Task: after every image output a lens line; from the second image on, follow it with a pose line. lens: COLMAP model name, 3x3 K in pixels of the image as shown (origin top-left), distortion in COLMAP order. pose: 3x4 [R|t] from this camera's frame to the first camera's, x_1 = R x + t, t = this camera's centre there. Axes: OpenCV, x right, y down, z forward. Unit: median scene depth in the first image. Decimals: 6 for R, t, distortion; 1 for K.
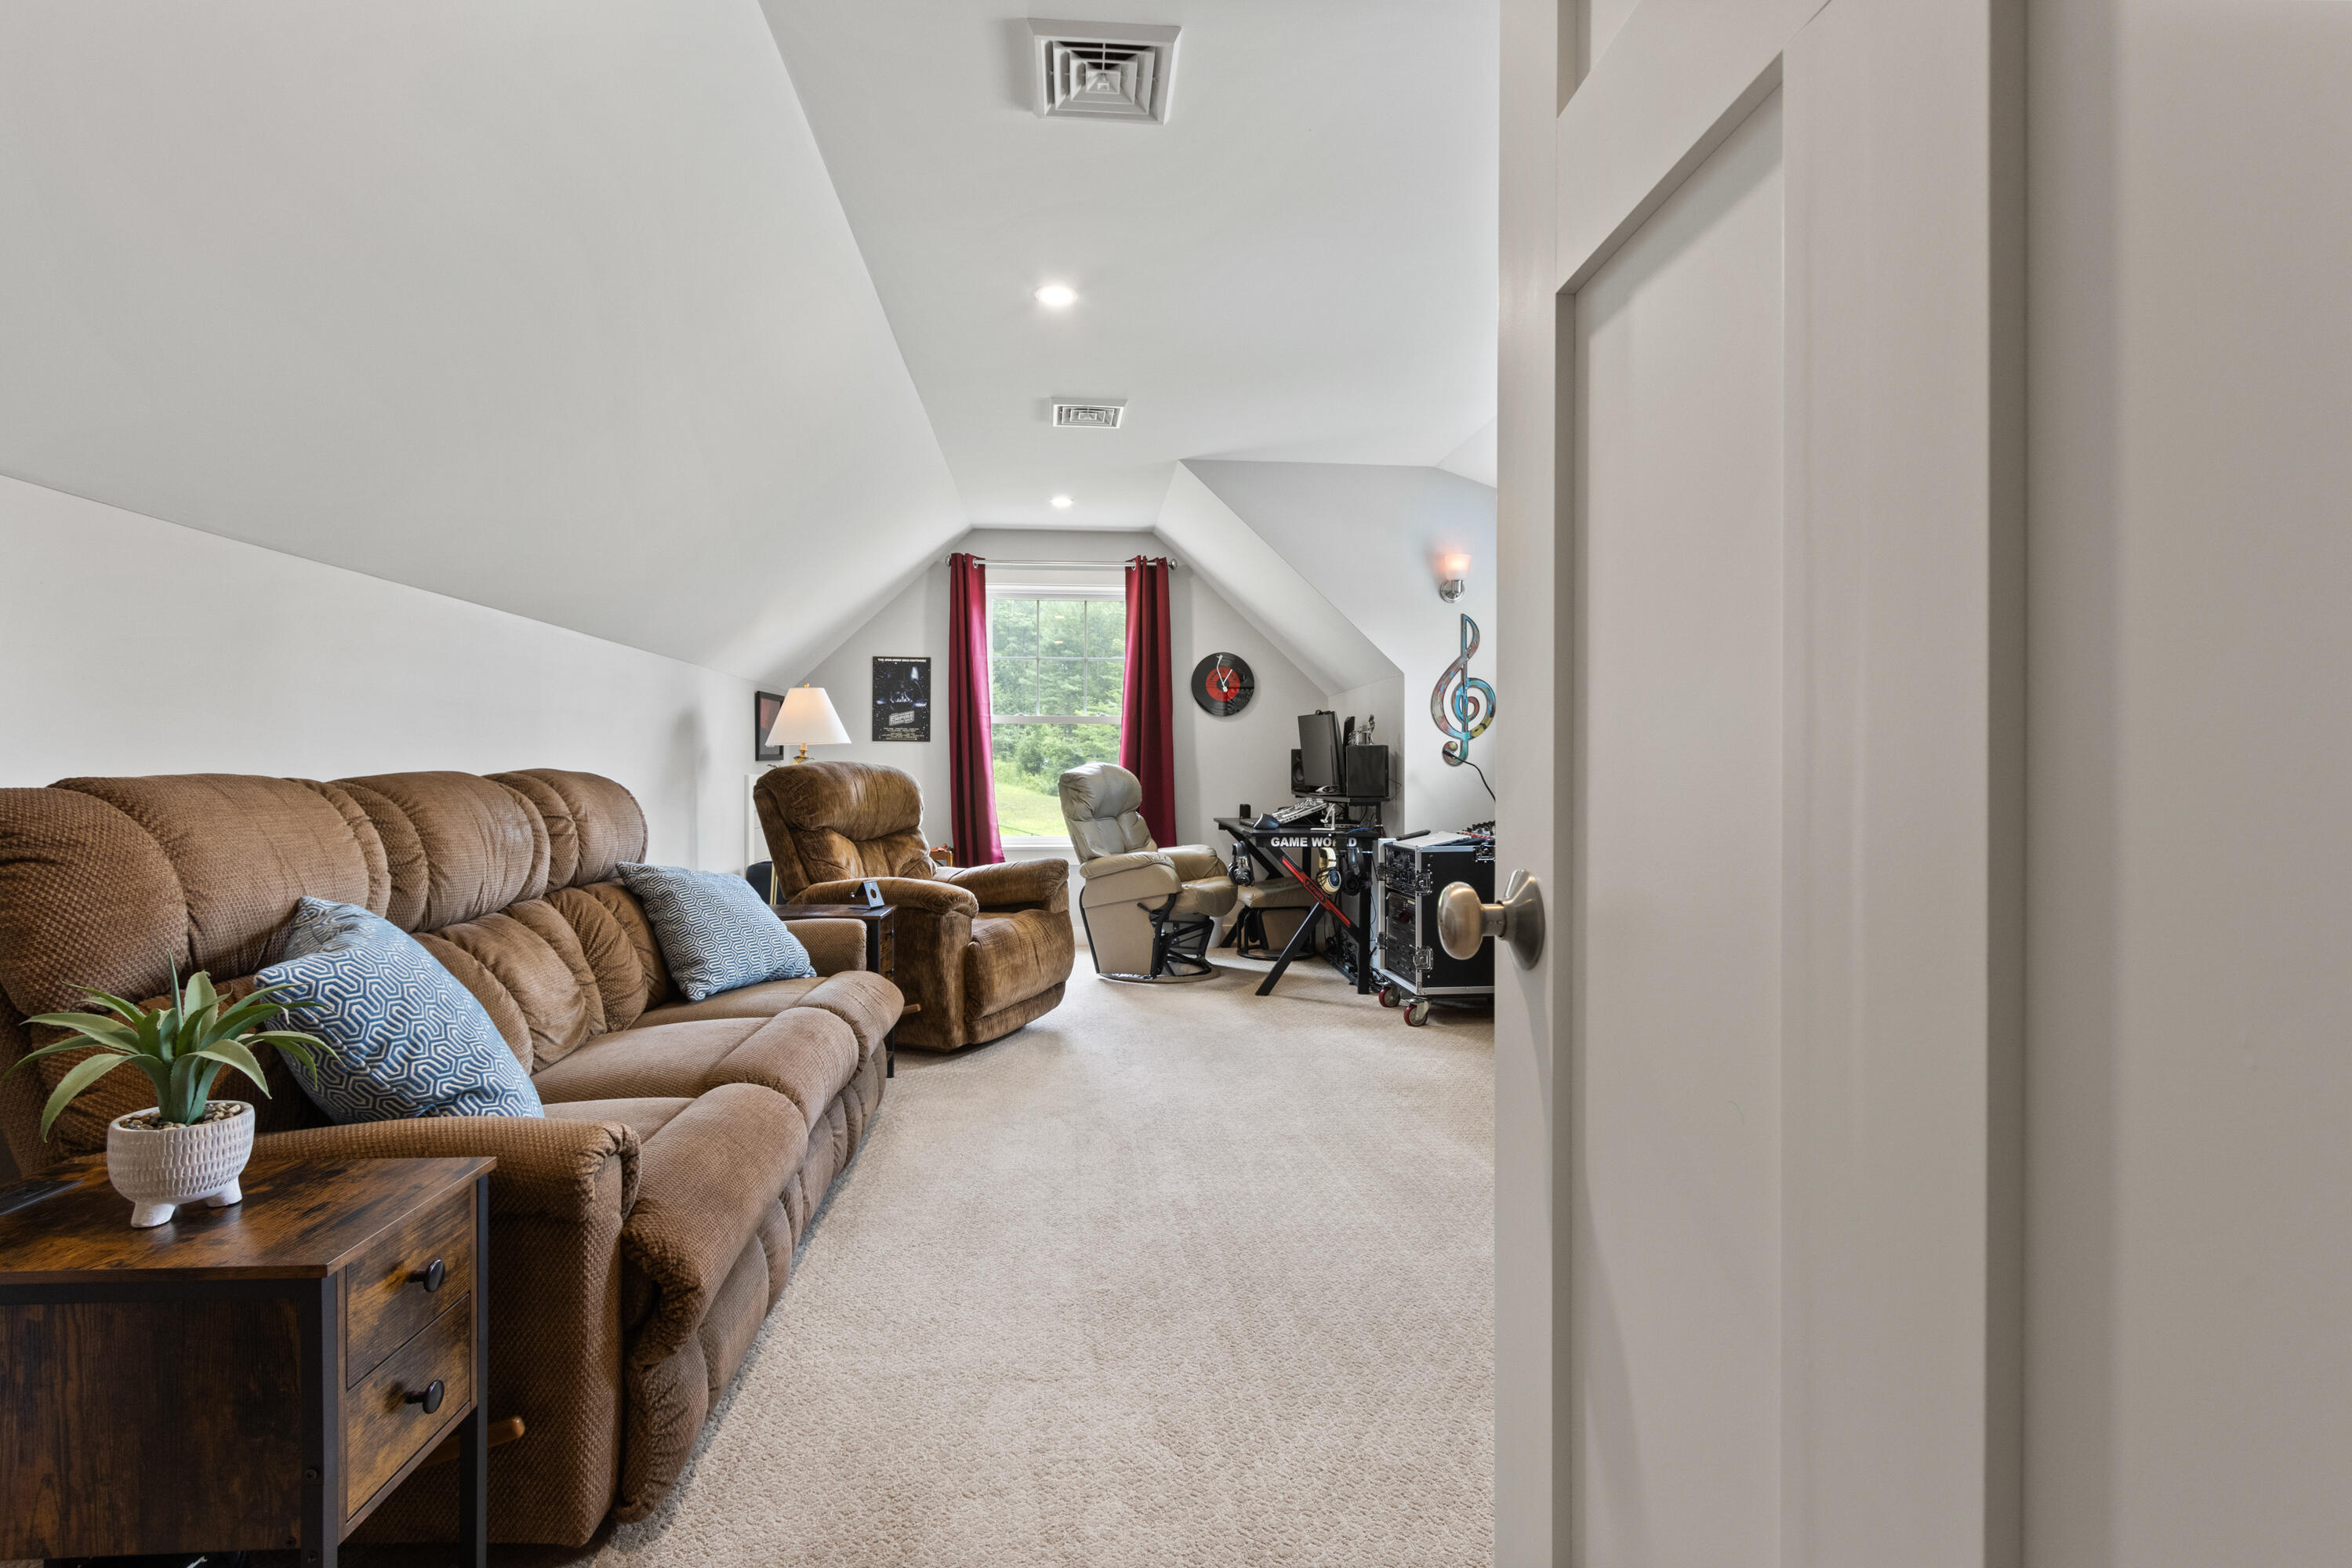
lens RADIAL K [[1111.8, 0, 1168.4], [0, 1111.8, 762.3], [0, 0, 1]] dist [-0.000750, -0.000134]
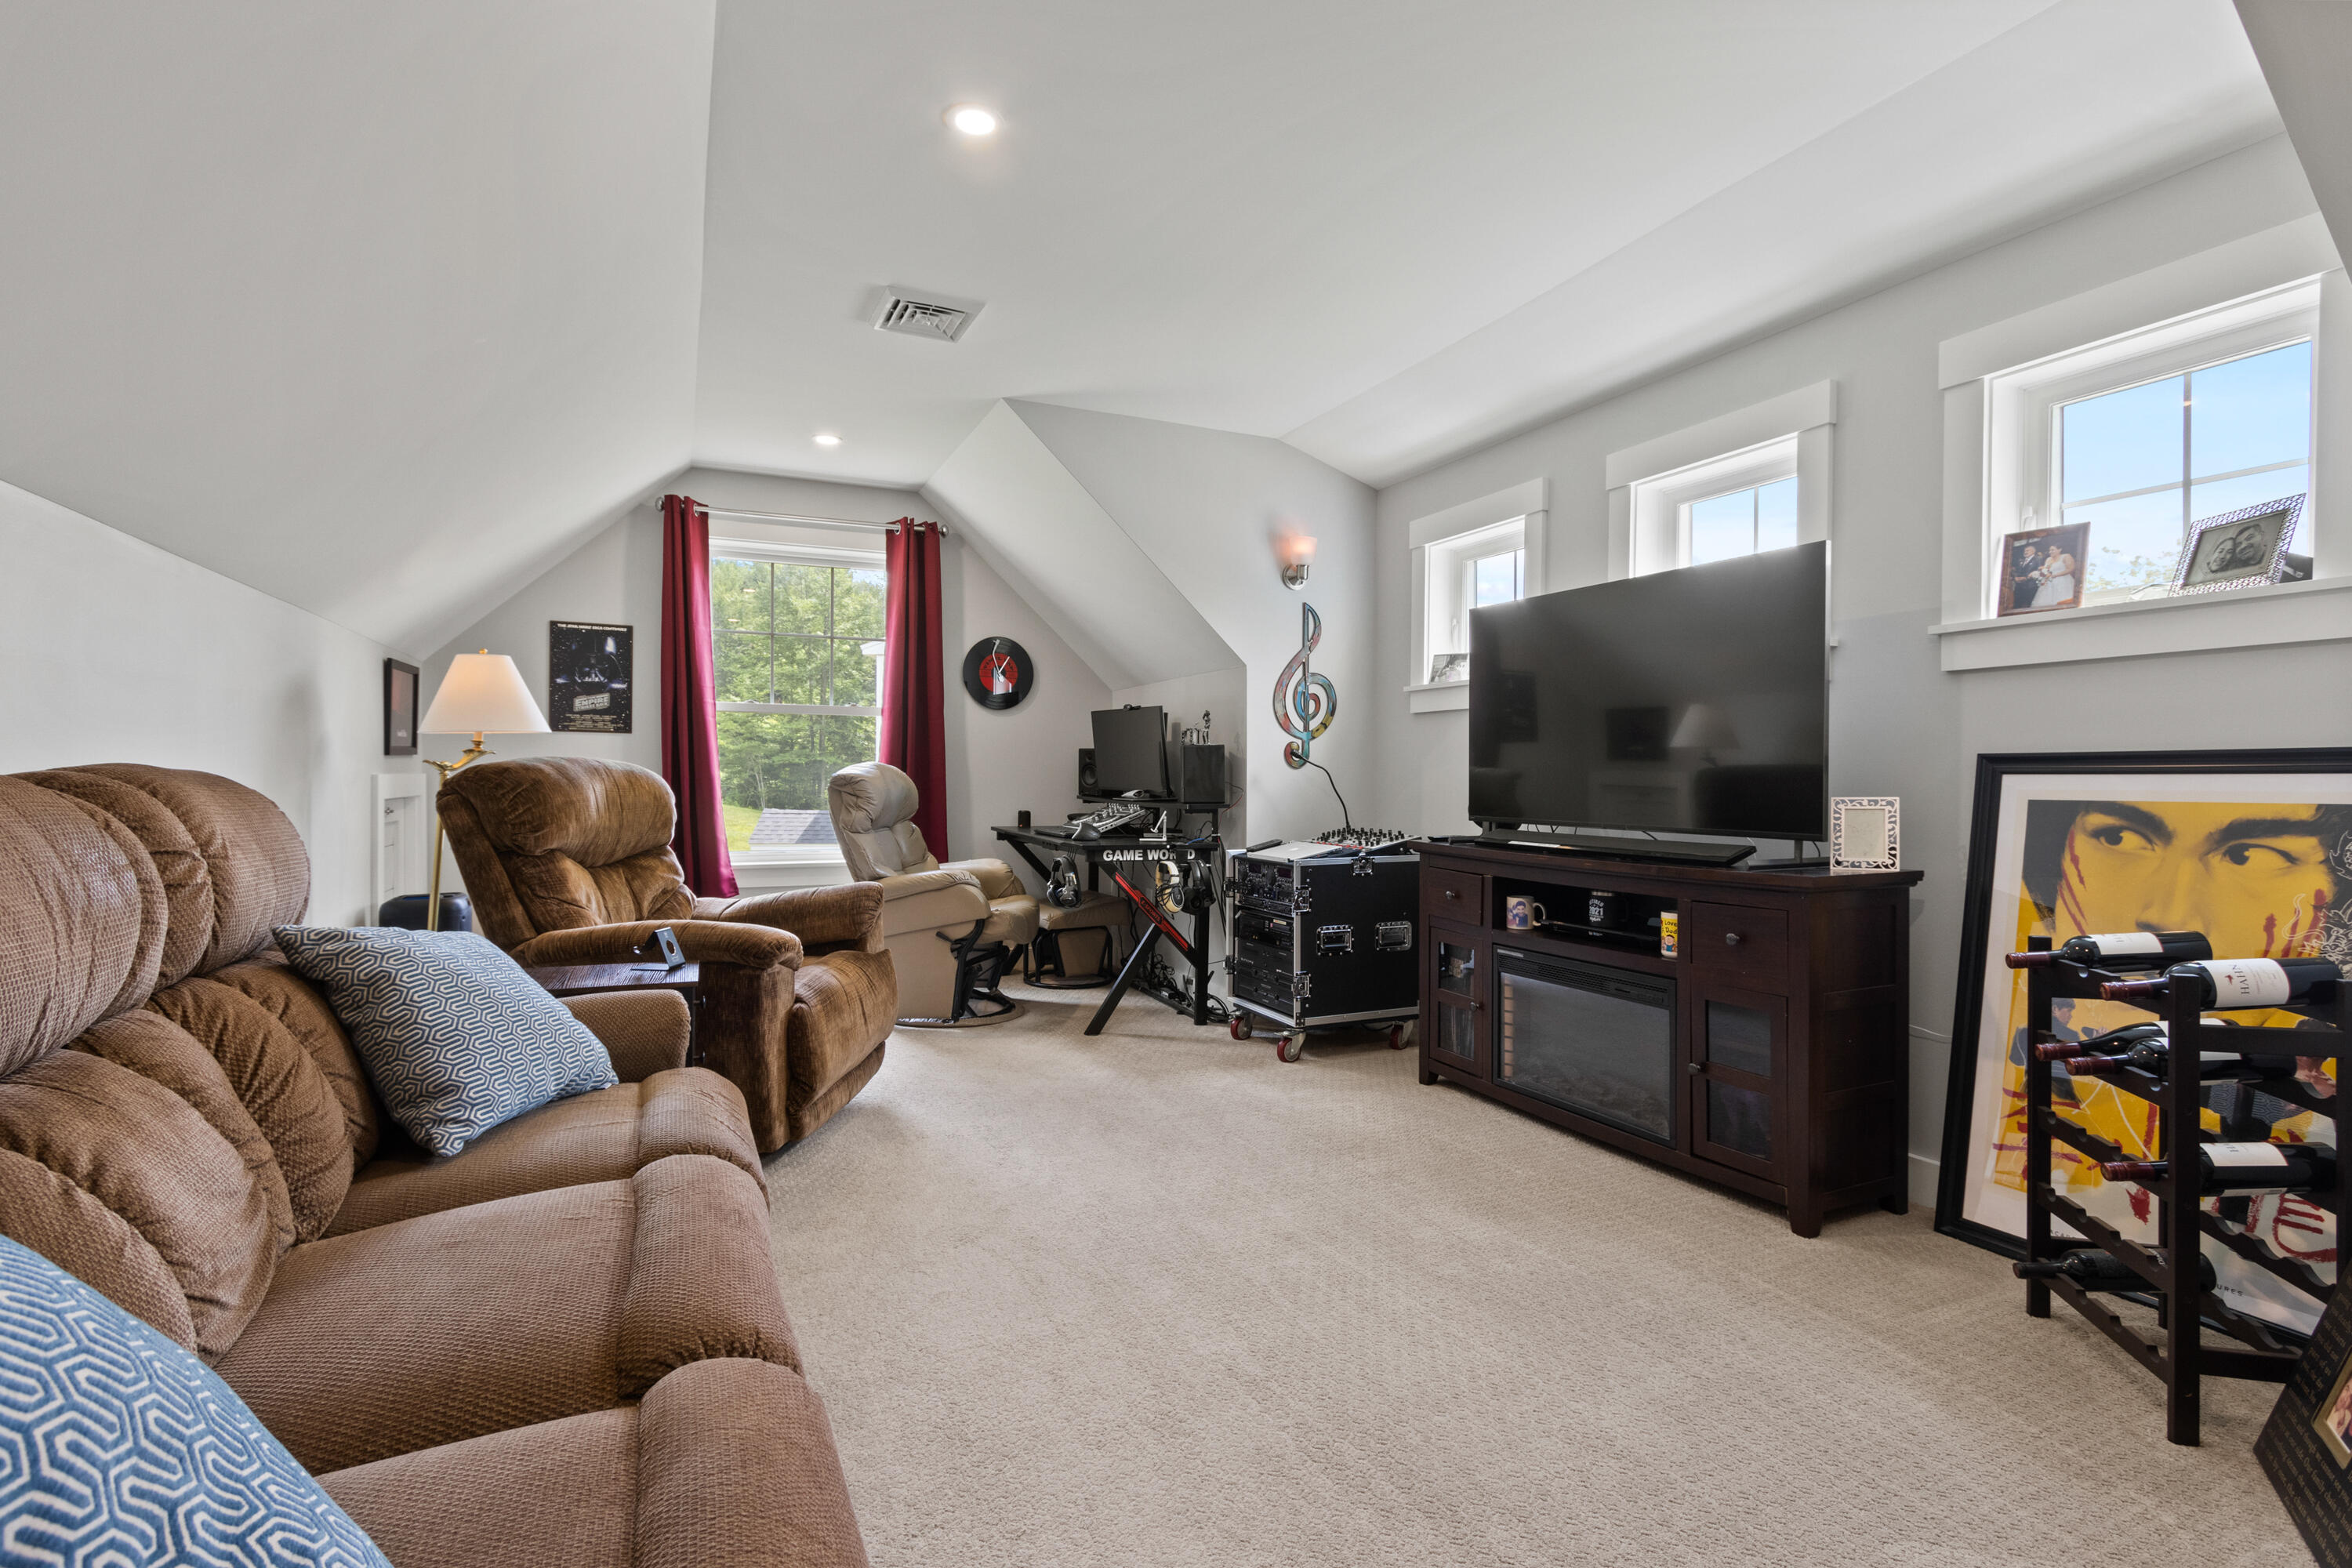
lens RADIAL K [[1089.3, 0, 1132.3], [0, 1089.3, 768.8], [0, 0, 1]] dist [0.010086, -0.006940]
pose [[0.946299, 0.006473, 0.323227, -0.161347], [-0.007923, 0.999964, 0.003170, 0.001626], [-0.323195, -0.005560, 0.946316, 0.197681]]
